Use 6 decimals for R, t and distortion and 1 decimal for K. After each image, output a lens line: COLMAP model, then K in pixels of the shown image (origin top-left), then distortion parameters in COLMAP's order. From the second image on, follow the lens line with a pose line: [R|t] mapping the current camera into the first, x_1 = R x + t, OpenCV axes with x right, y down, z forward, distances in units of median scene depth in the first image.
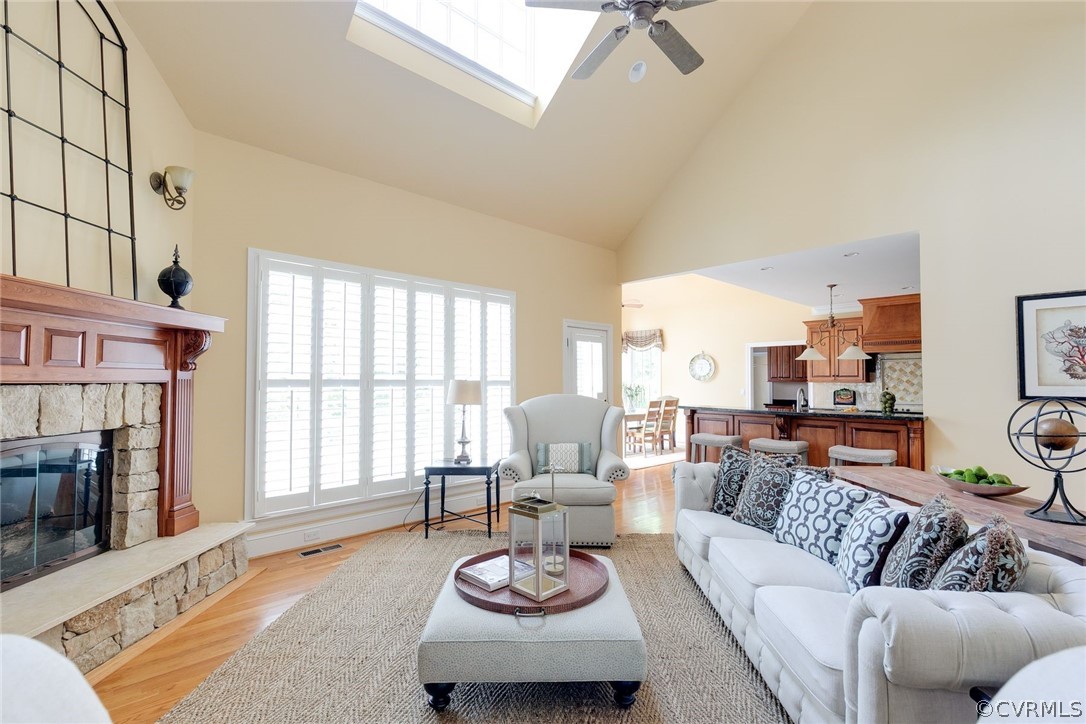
lens RADIAL K [[493.1, 0, 543.0], [0, 493.1, 362.0], [0, 0, 1]] dist [0.002034, 0.000490]
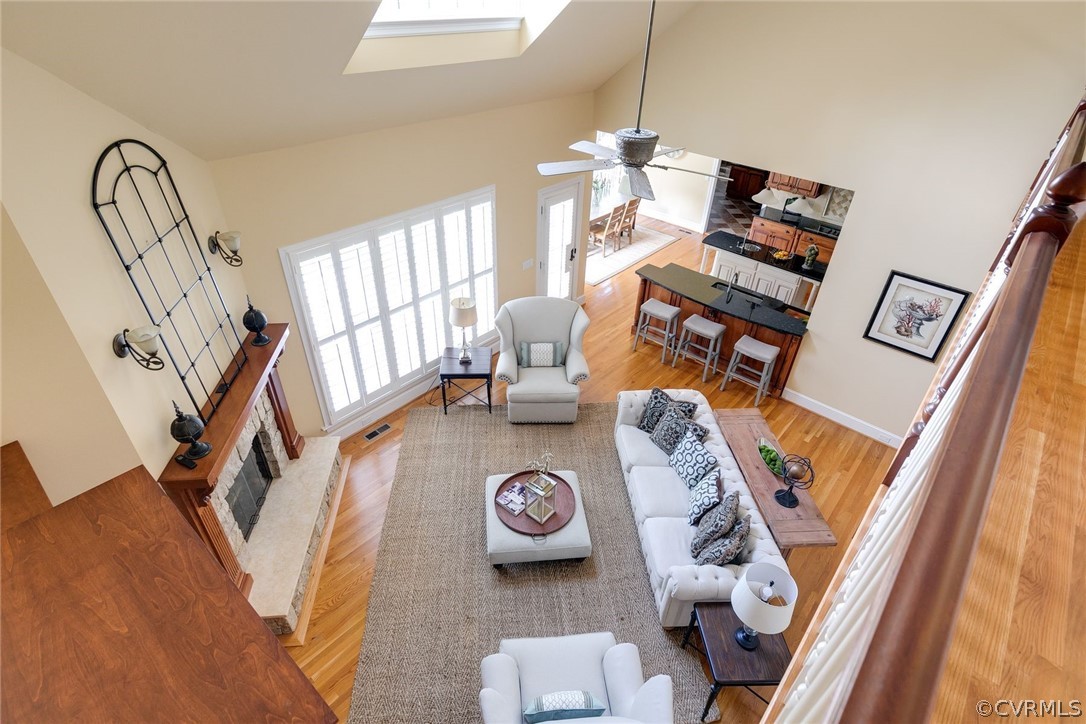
lens RADIAL K [[561.5, 0, 543.0], [0, 561.5, 362.0], [0, 0, 1]] dist [-0.001505, -0.000452]
pose [[0.995077, -0.029048, 0.094748, -0.109358], [-0.034114, 0.797237, 0.602702, -0.779946], [-0.093044, -0.602967, 0.792321, -0.233737]]
